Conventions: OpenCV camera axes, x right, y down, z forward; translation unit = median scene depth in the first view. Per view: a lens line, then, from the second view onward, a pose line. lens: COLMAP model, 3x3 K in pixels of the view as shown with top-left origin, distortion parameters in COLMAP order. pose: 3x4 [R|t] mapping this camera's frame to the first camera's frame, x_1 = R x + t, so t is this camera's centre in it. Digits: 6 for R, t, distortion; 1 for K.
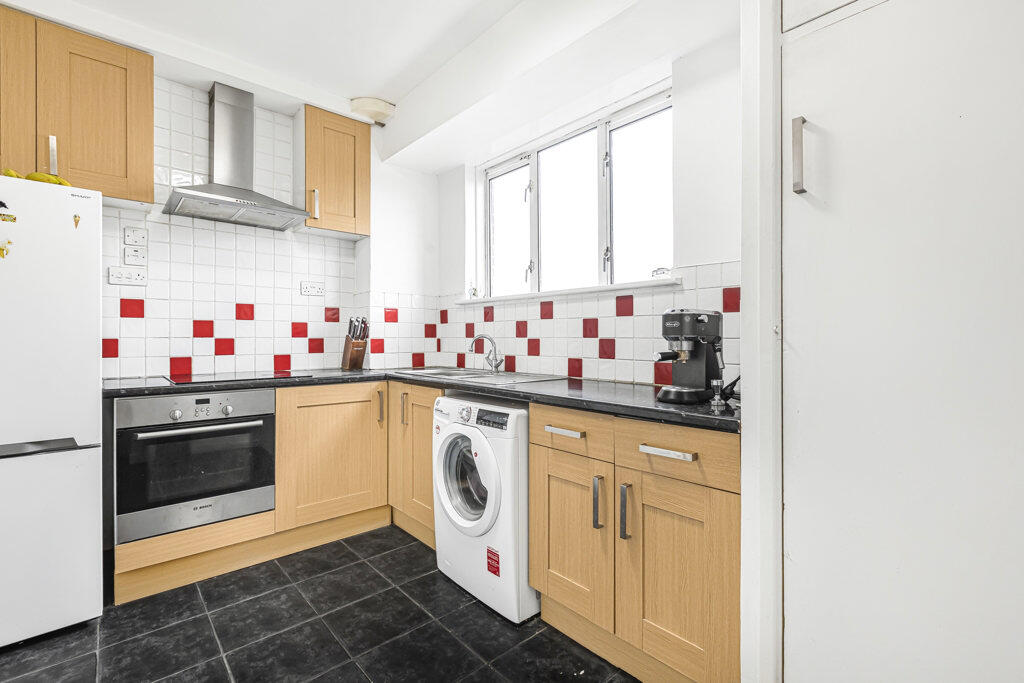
lens RADIAL K [[463.7, 0, 512.2], [0, 463.7, 338.5], [0, 0, 1]] dist [0.009945, 0.000422]
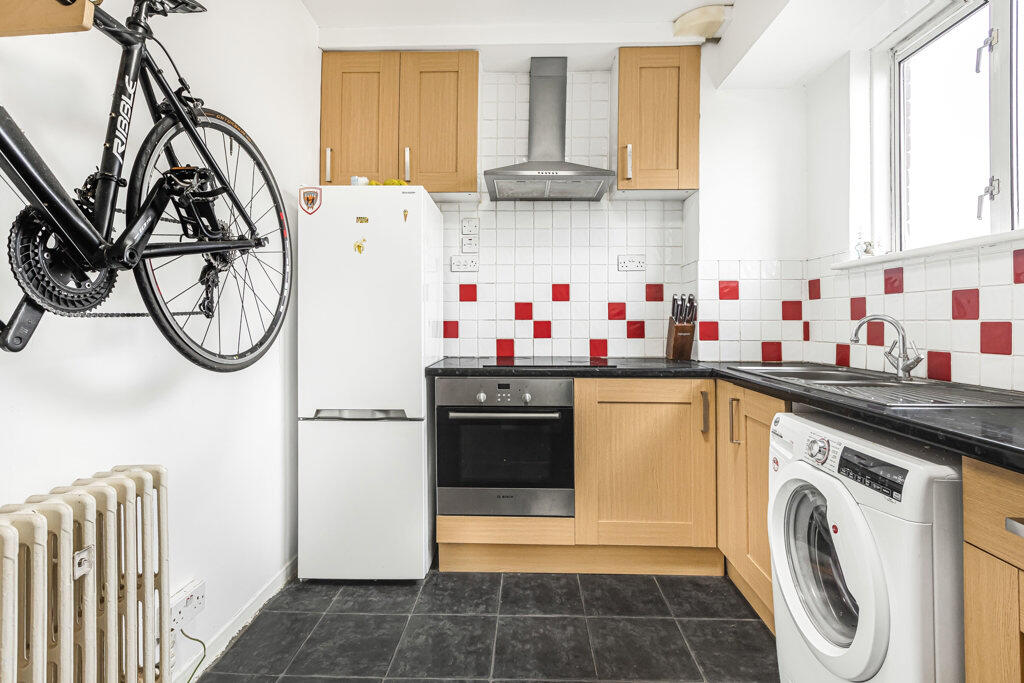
lens RADIAL K [[493.7, 0, 511.6], [0, 493.7, 315.9], [0, 0, 1]] dist [0.022455, -0.002321]
pose [[0.727751, -0.006286, -0.685813, 0.039823], [-0.000587, 0.999952, -0.009789, -0.000656], [0.685841, 0.007526, 0.727712, 0.219366]]
